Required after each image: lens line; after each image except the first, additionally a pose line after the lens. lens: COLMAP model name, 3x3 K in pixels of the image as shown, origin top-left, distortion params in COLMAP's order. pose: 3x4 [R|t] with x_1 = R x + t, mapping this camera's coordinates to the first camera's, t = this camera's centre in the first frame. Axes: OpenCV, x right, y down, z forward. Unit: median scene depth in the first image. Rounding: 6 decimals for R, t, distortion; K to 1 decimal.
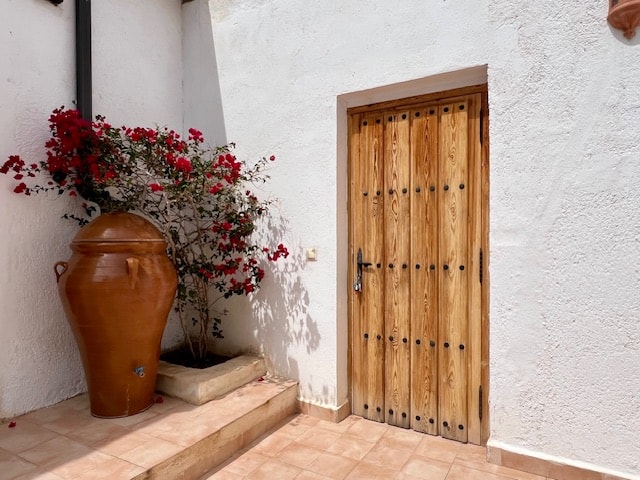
lens RADIAL K [[422.0, 0, 315.6], [0, 422.0, 245.1], [0, 0, 1]] dist [0.003922, 0.002096]
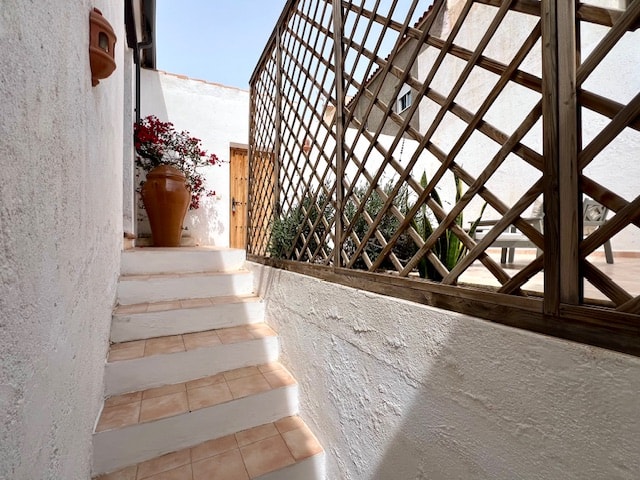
lens RADIAL K [[294.4, 0, 319.2], [0, 294.4, 241.1], [0, 0, 1]] dist [-0.010645, 0.000274]
pose [[0.544595, 0.010250, 0.838637, -1.268436], [0.014952, 0.999648, -0.021928, 0.363502], [-0.838566, 0.024482, 0.544250, -0.561688]]
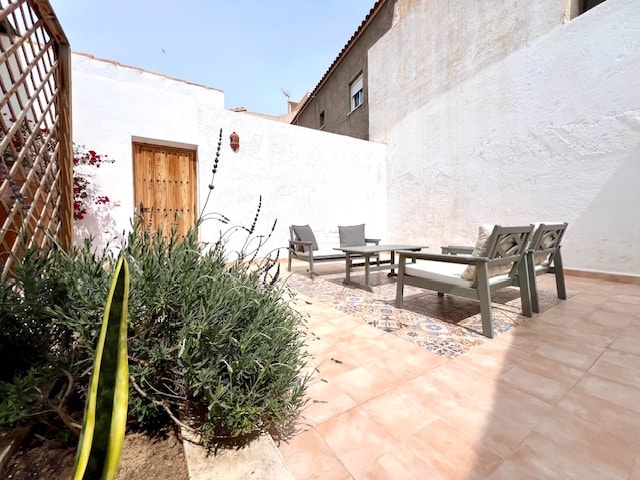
lens RADIAL K [[256.0, 0, 320.3], [0, 256.0, 235.6], [0, 0, 1]] dist [0.003190, 0.000239]
pose [[0.468344, -0.026221, 0.883157, -0.728441], [0.014019, 0.999654, 0.022245, 0.183194], [-0.883435, 0.001963, 0.468550, -0.590347]]
